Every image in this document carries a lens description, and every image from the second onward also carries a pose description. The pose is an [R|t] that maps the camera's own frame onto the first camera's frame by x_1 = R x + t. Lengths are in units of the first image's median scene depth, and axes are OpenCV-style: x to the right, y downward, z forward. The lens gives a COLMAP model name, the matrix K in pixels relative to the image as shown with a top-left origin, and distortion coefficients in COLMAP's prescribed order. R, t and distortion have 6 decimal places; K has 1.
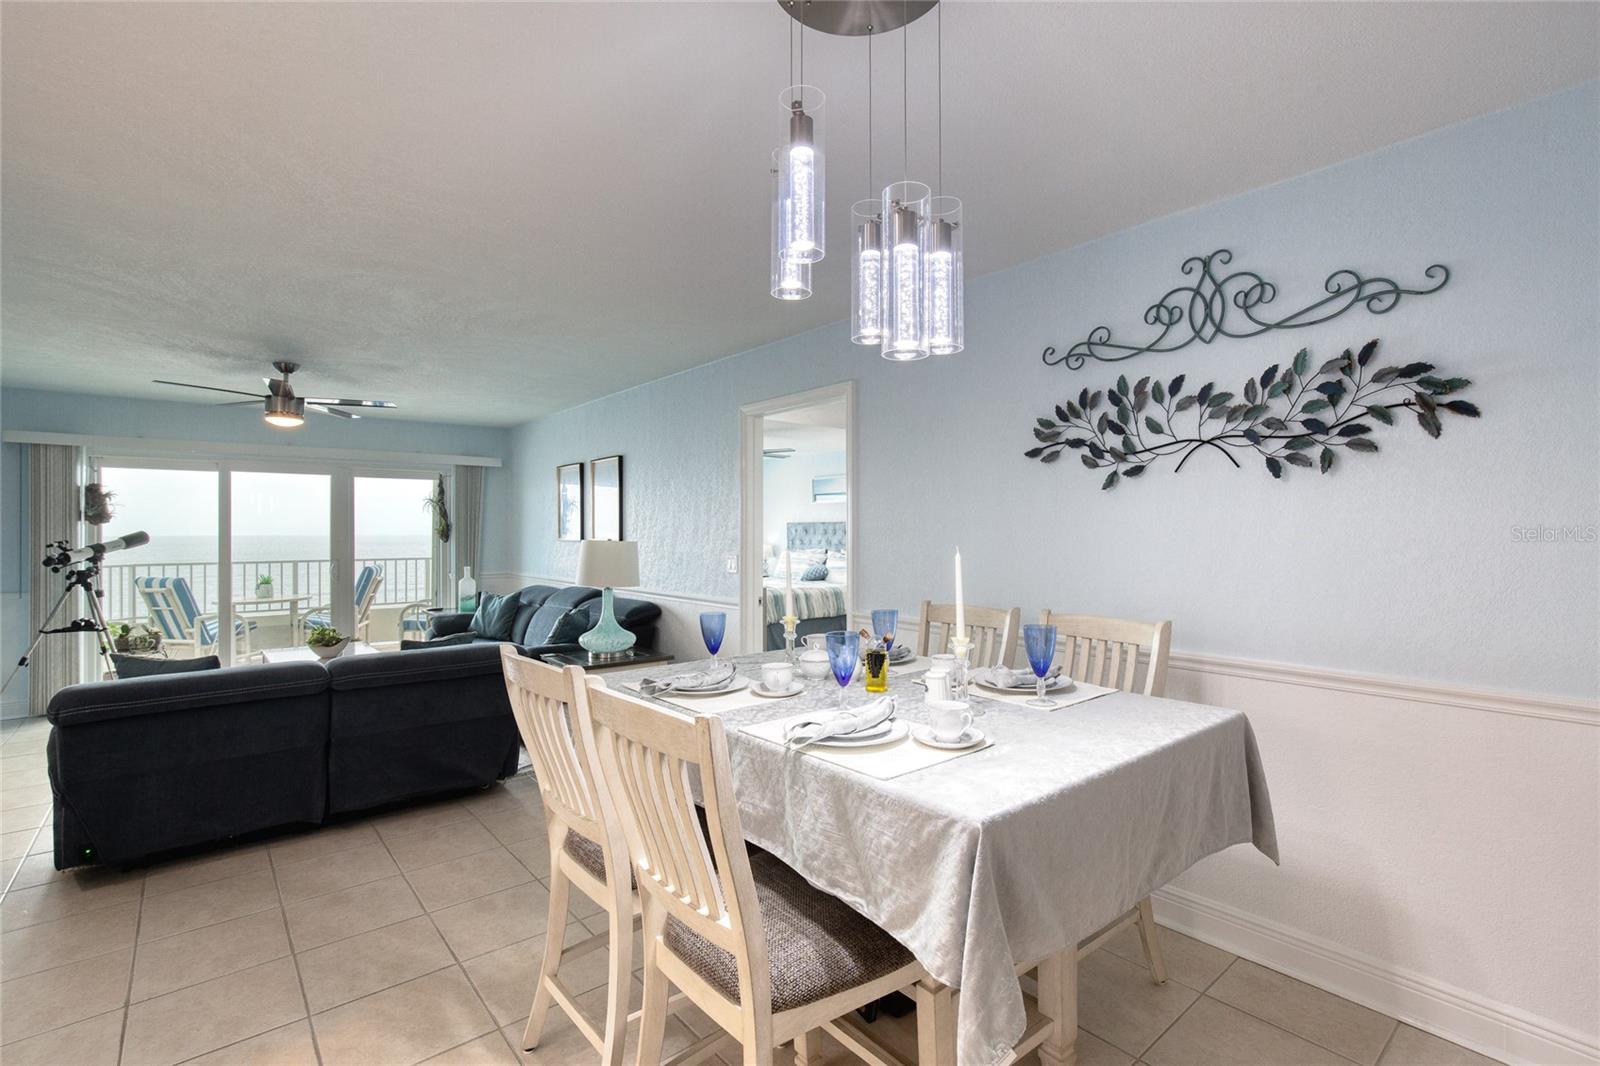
lens RADIAL K [[738.8, 0, 795.8], [0, 738.8, 529.9], [0, 0, 1]] dist [-0.025013, 0.009329]
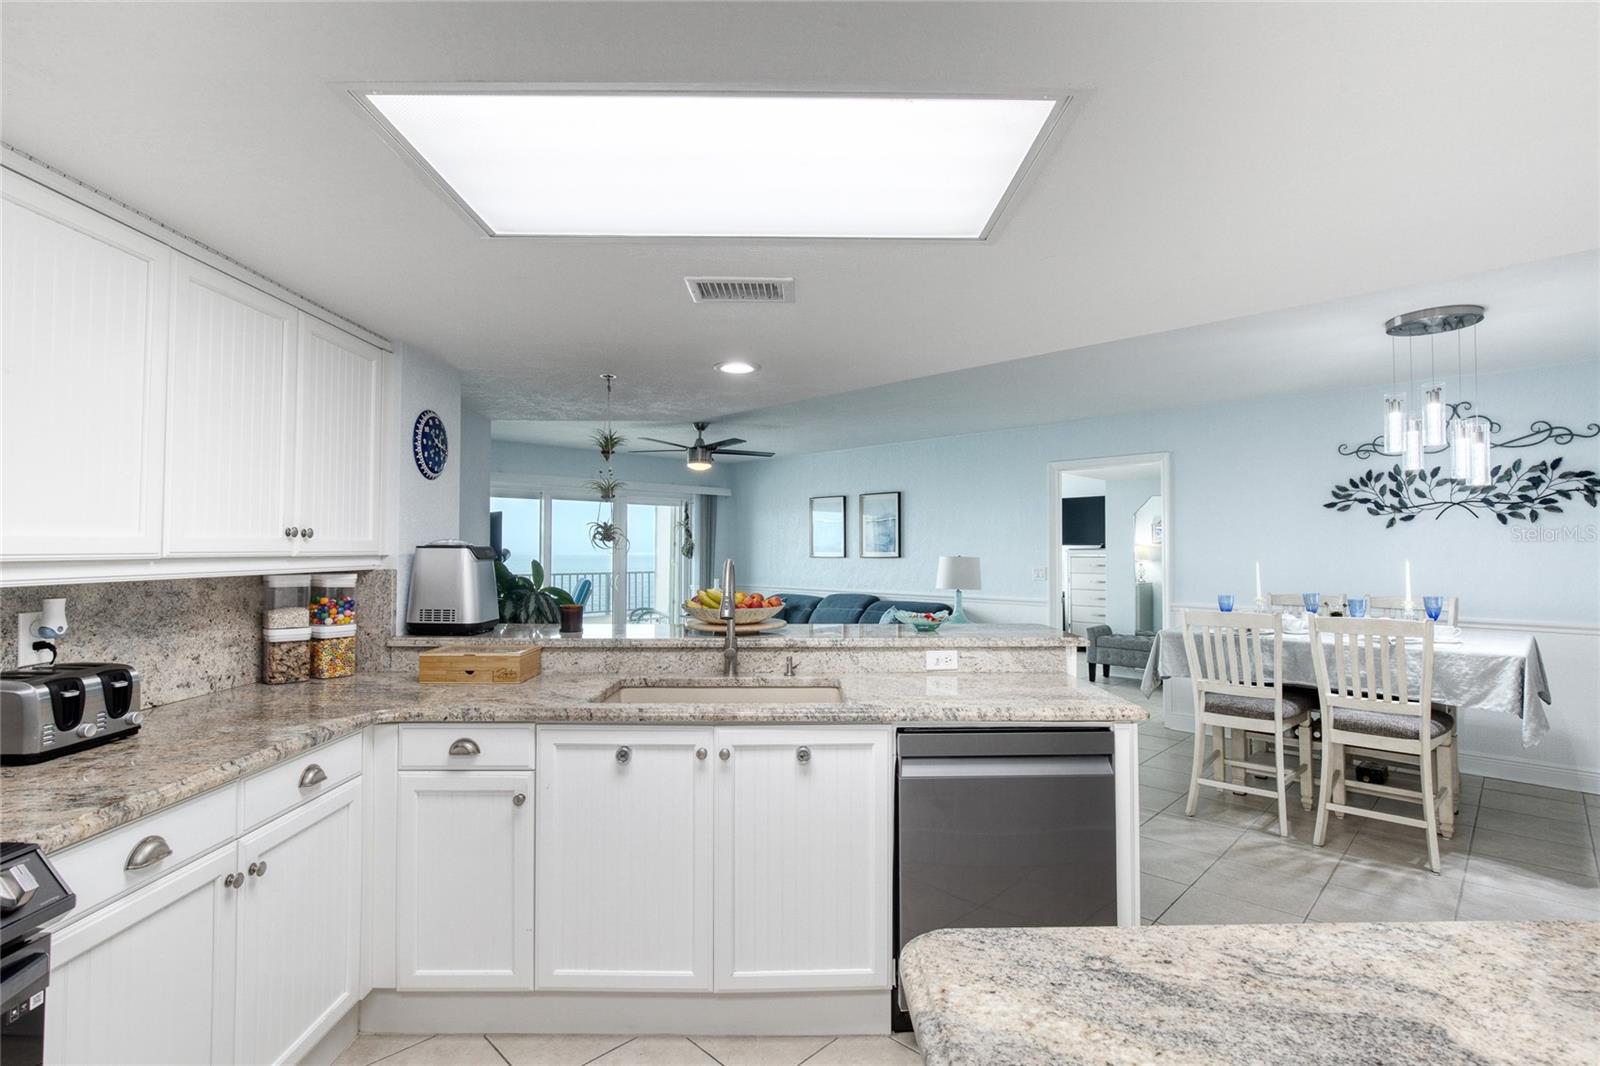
lens RADIAL K [[750.6, 0, 800.0], [0, 750.6, 533.0], [0, 0, 1]] dist [-0.019954, 0.007797]
pose [[0.995199, 0.005307, 0.097727, -1.225264], [-0.003273, 0.999775, -0.020955, 0.000102], [-0.097816, 0.020534, 0.994993, -0.682404]]
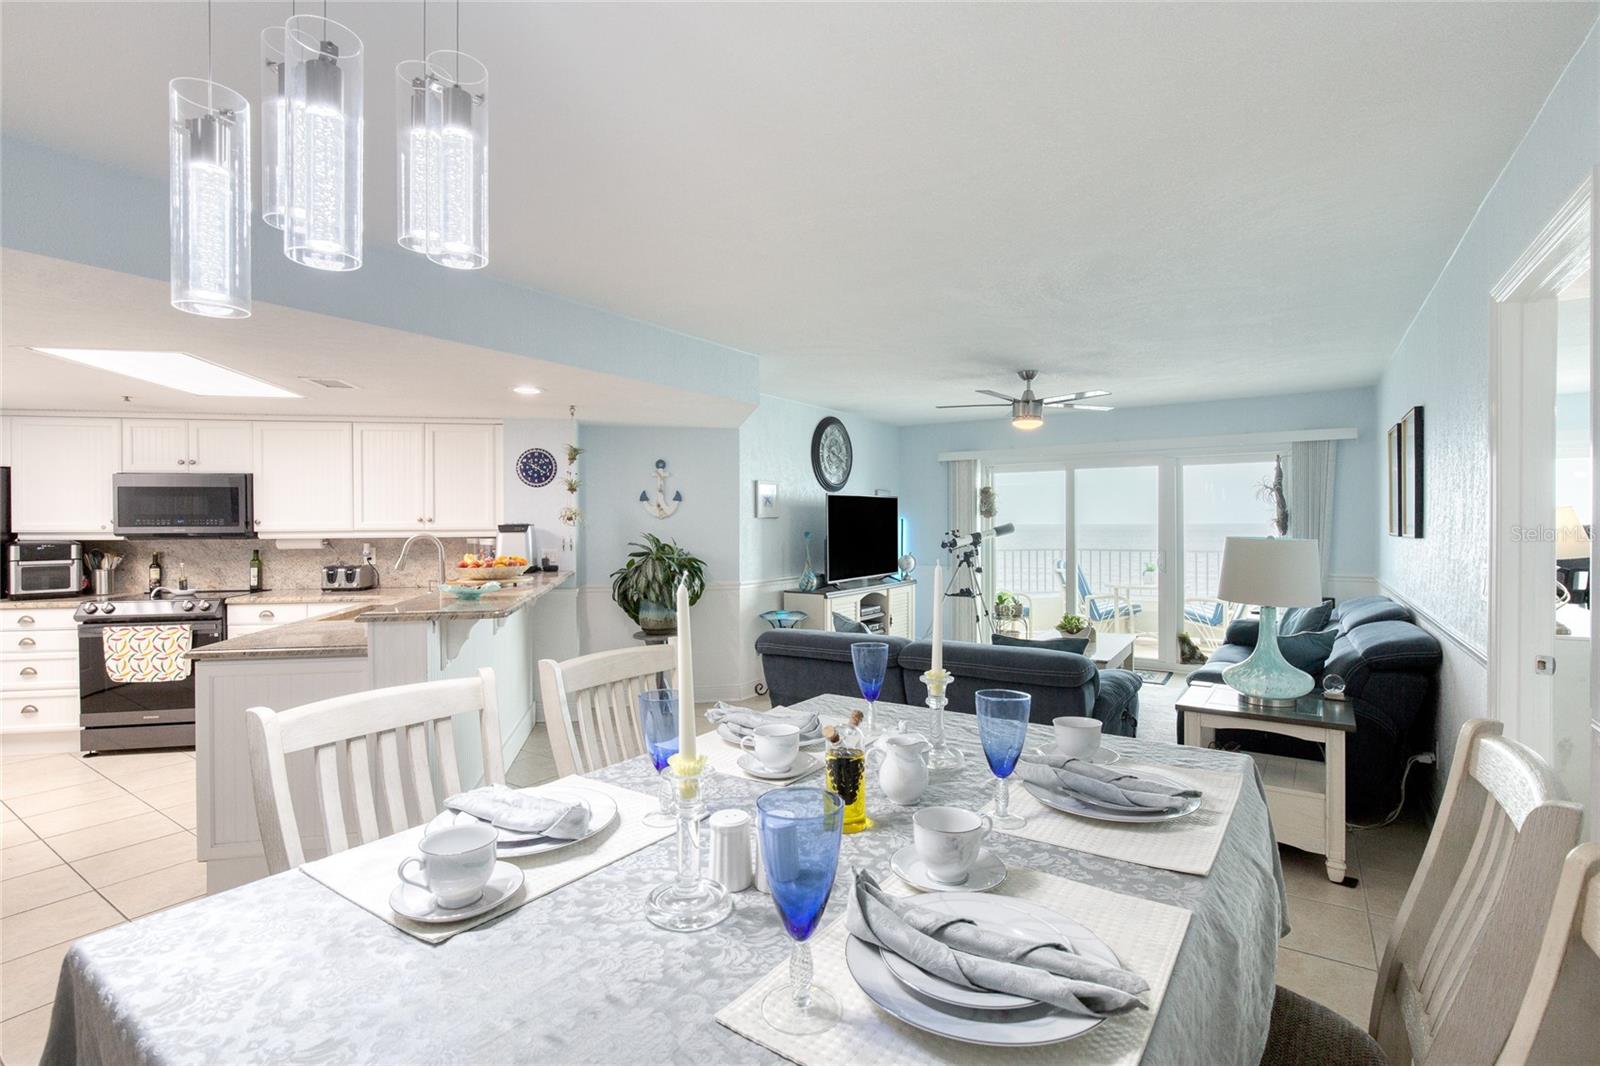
lens RADIAL K [[738.8, 0, 795.8], [0, 738.8, 529.9], [0, 0, 1]] dist [-0.025013, 0.009329]
pose [[0.285926, 0.009316, -0.958207, 0.499179], [0.006100, 0.999915, 0.011542, -0.006515], [0.958232, -0.009145, 0.285844, 0.646068]]
